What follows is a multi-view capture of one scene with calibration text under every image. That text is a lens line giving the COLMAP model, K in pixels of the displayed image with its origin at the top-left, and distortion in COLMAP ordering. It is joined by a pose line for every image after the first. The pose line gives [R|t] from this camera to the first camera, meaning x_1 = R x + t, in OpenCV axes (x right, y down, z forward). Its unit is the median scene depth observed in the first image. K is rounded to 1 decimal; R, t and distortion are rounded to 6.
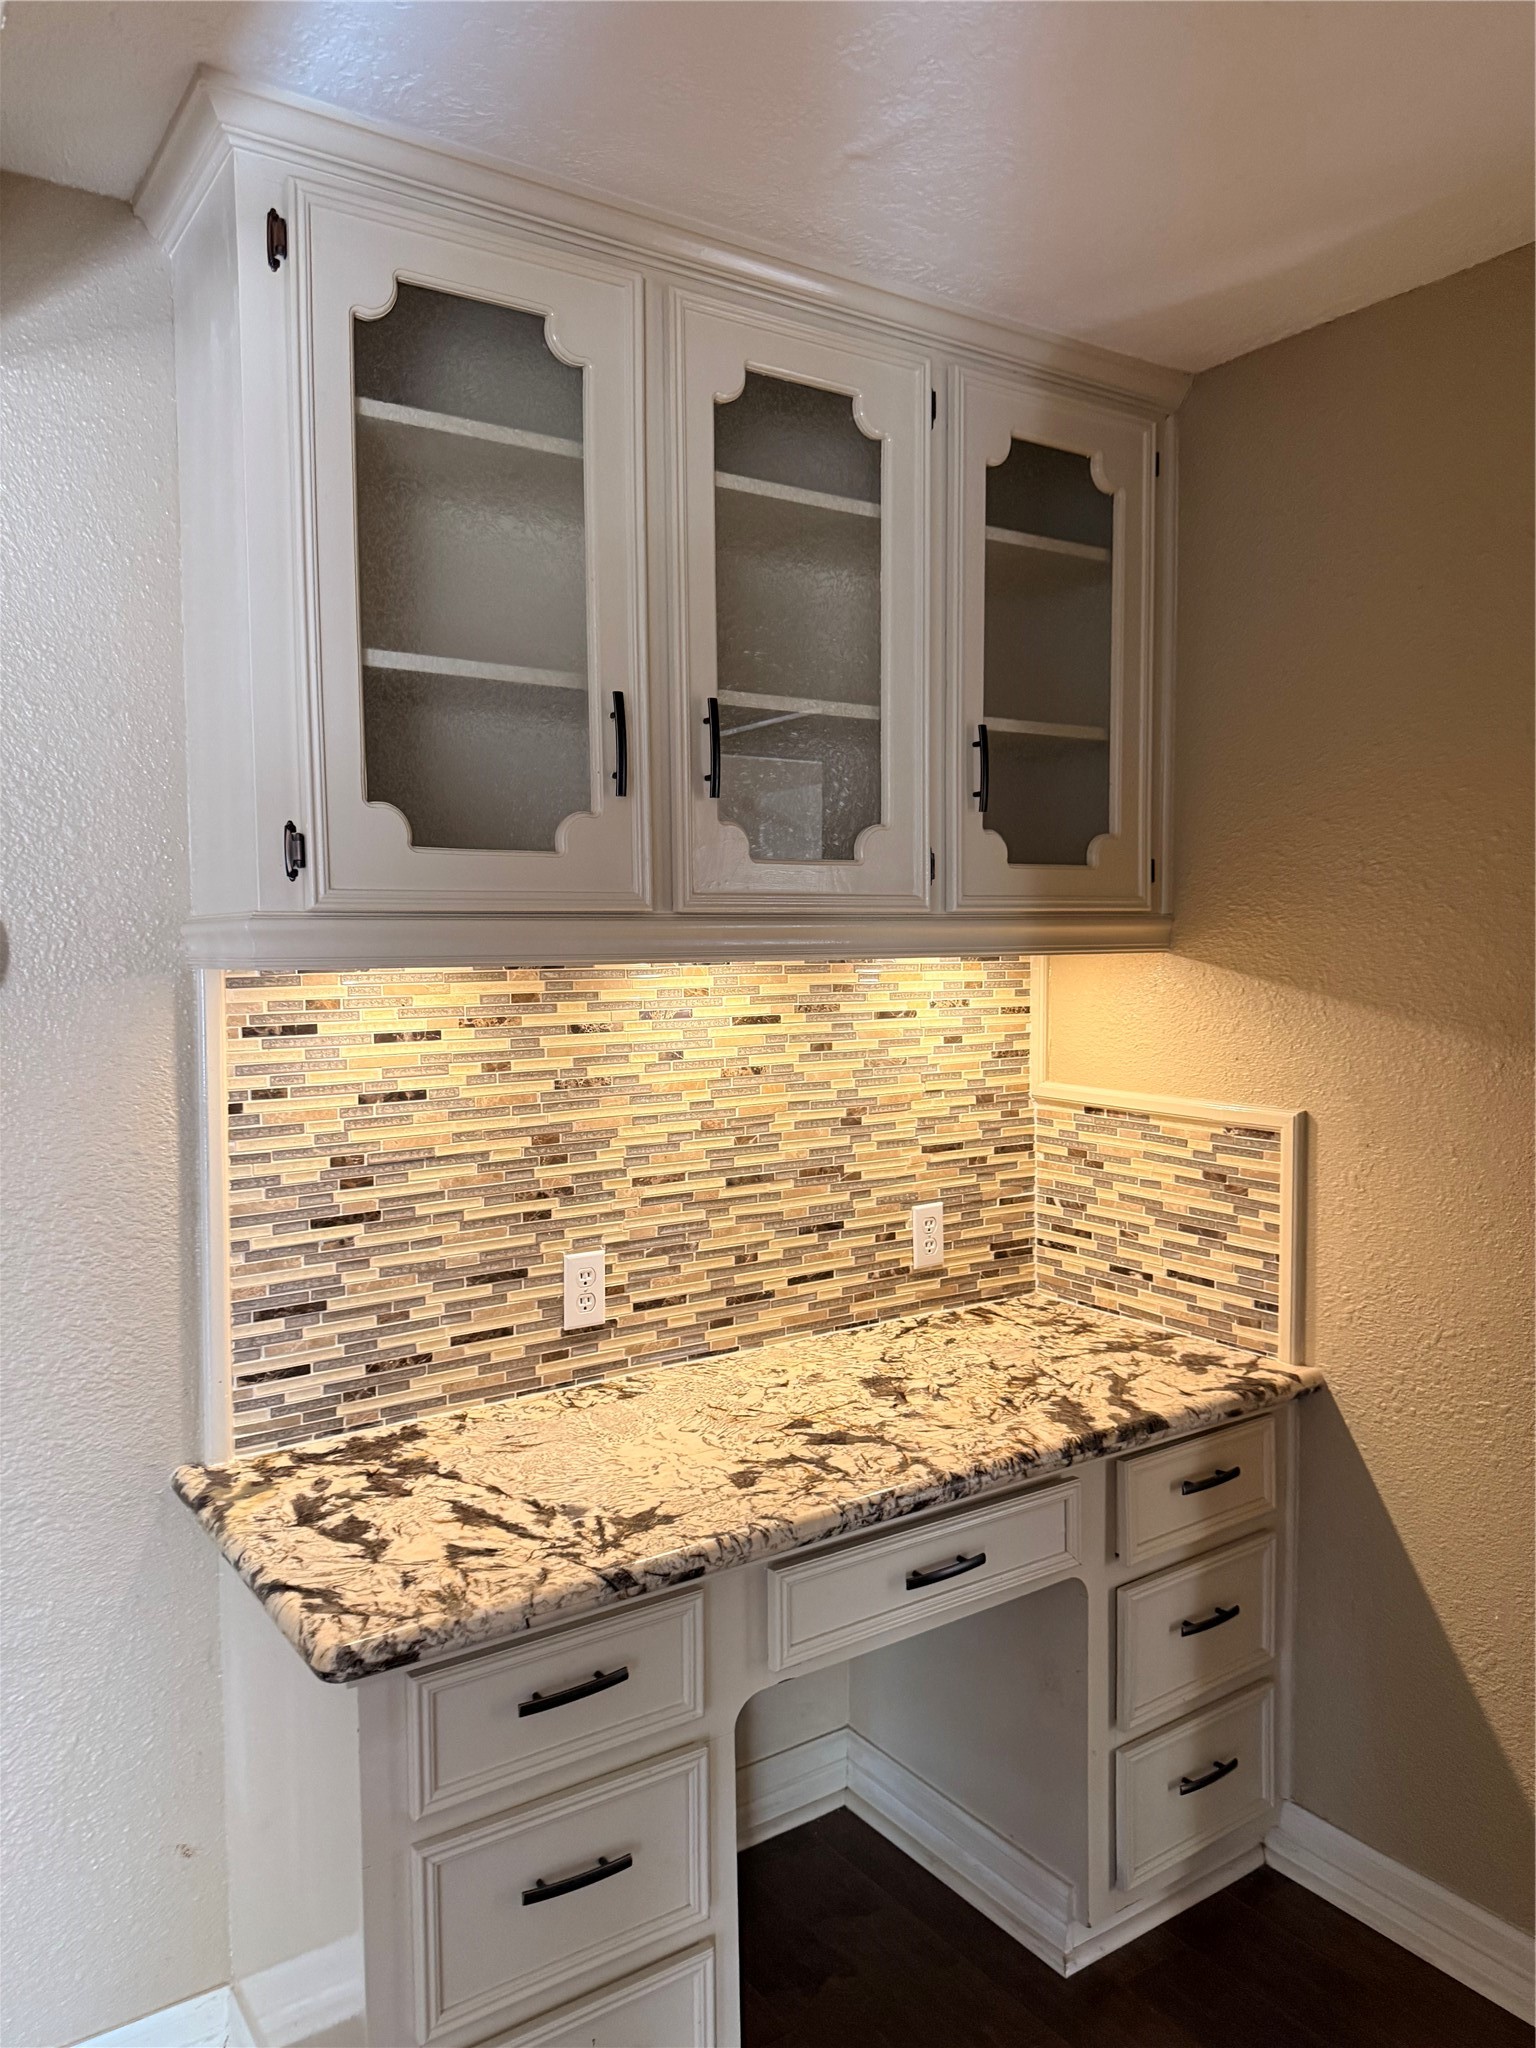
lens RADIAL K [[1448.6, 0, 755.2], [0, 1448.6, 1014.2], [0, 0, 1]] dist [0.010422, -0.005130]
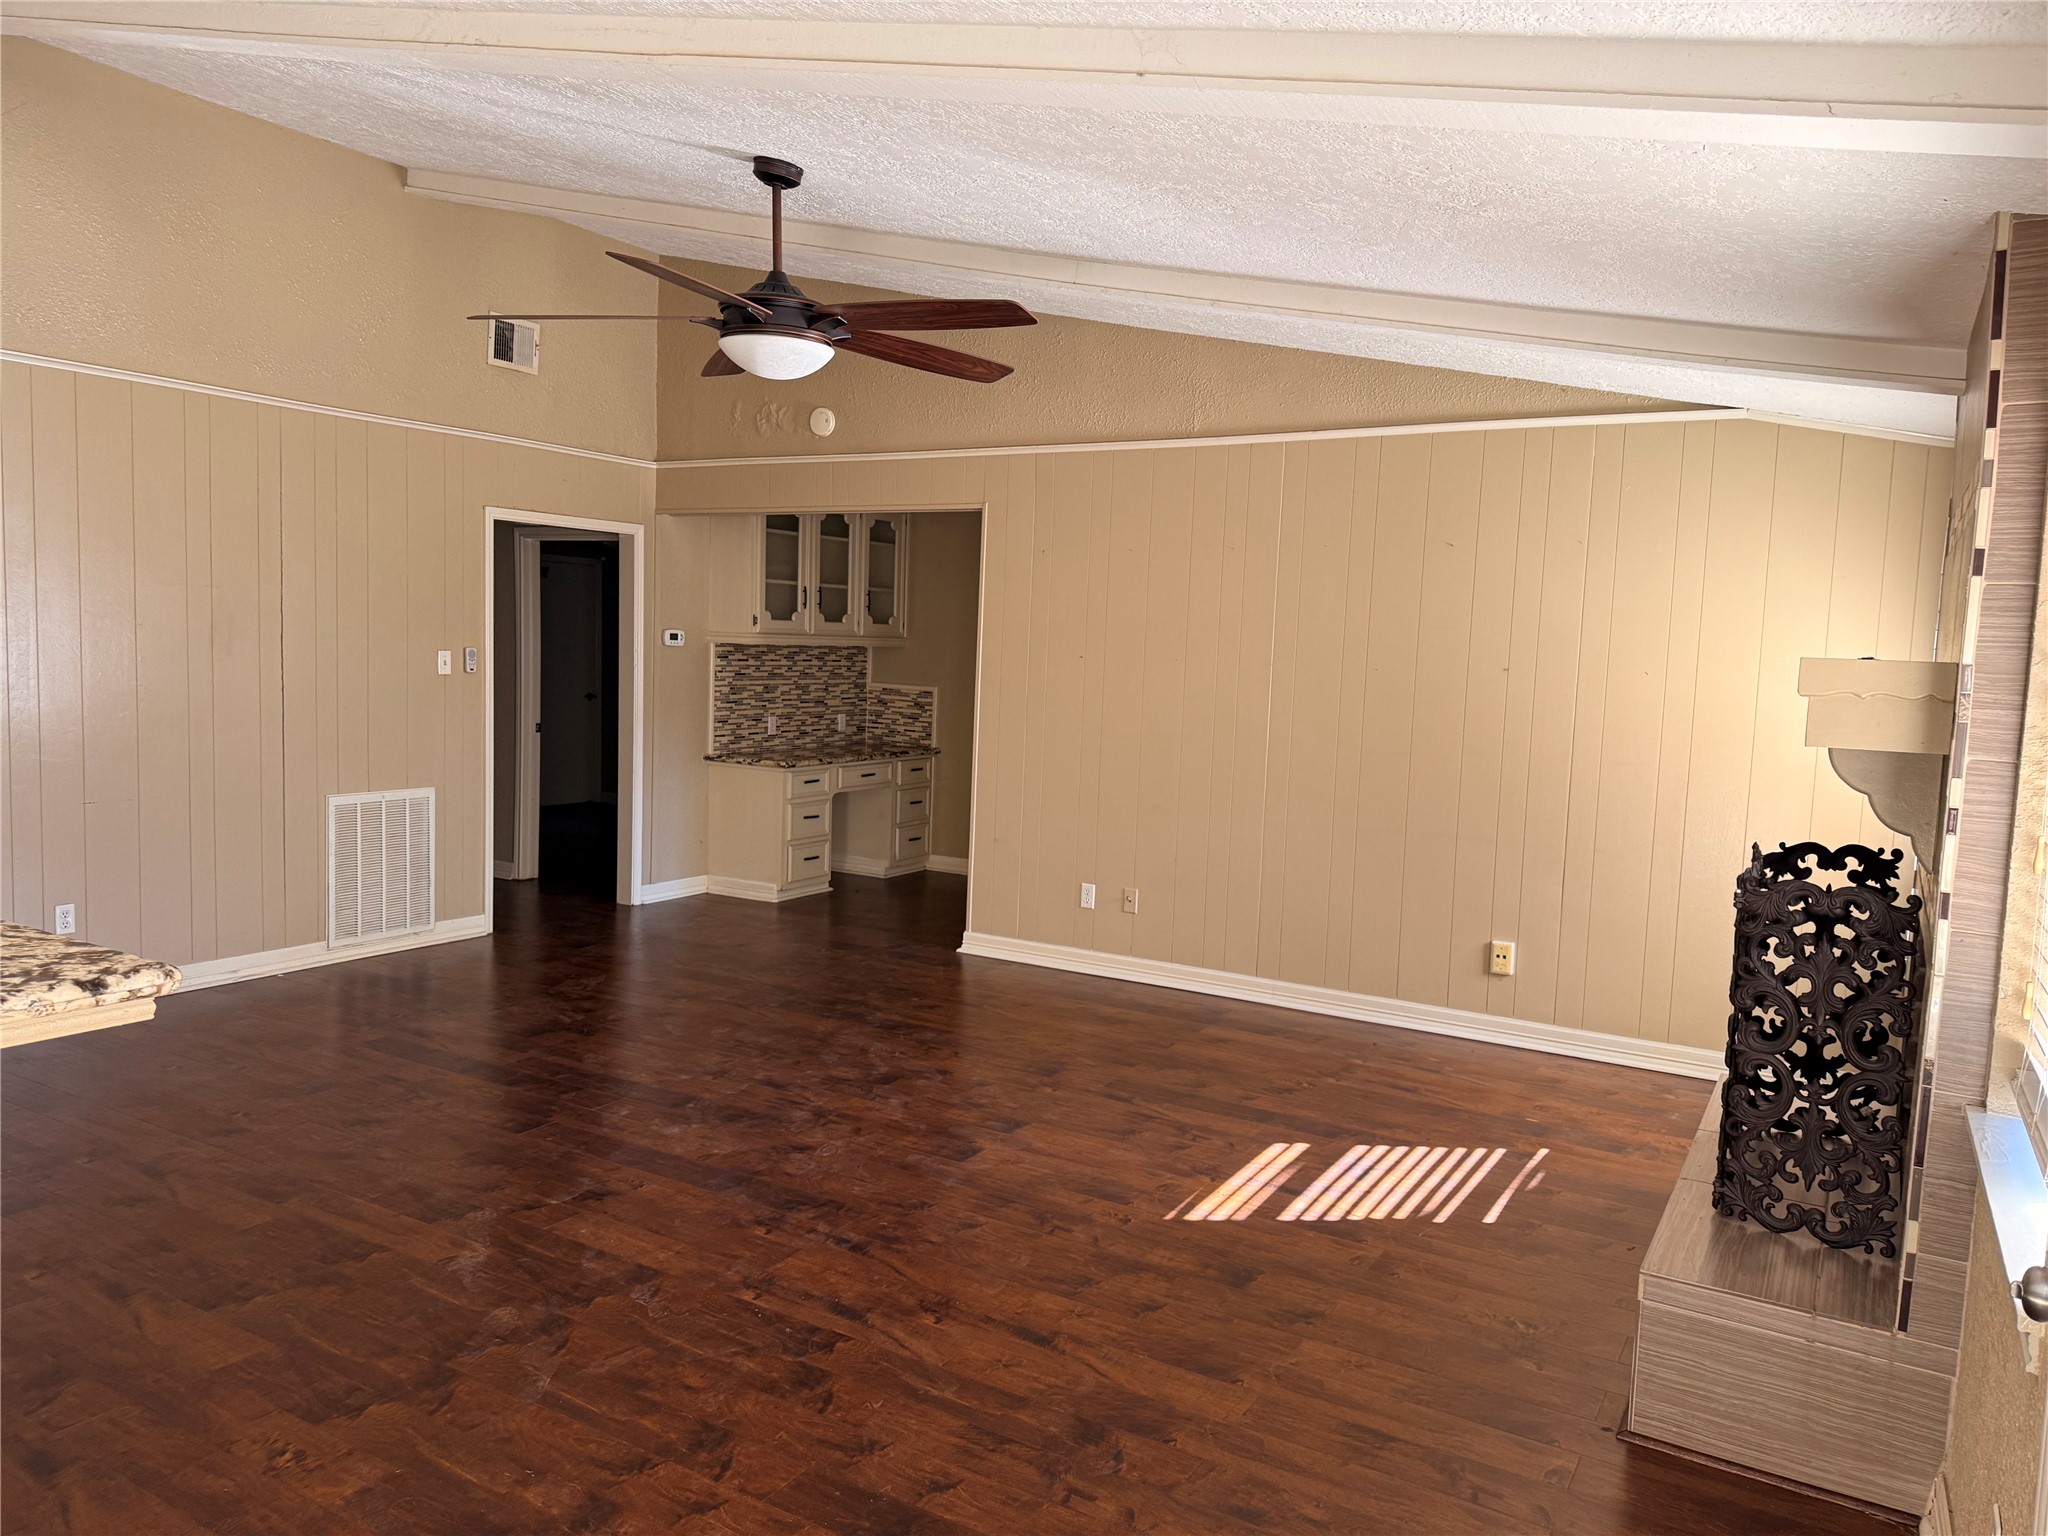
lens RADIAL K [[1448.6, 0, 1020.1], [0, 1448.6, 772.7], [0, 0, 1]] dist [0.010422, -0.005130]
pose [[0.905075, 0.002606, 0.425244, -1.171897], [-0.018744, 0.999254, 0.033770, 0.166723], [-0.424839, -0.038536, 0.904448, -2.862011]]
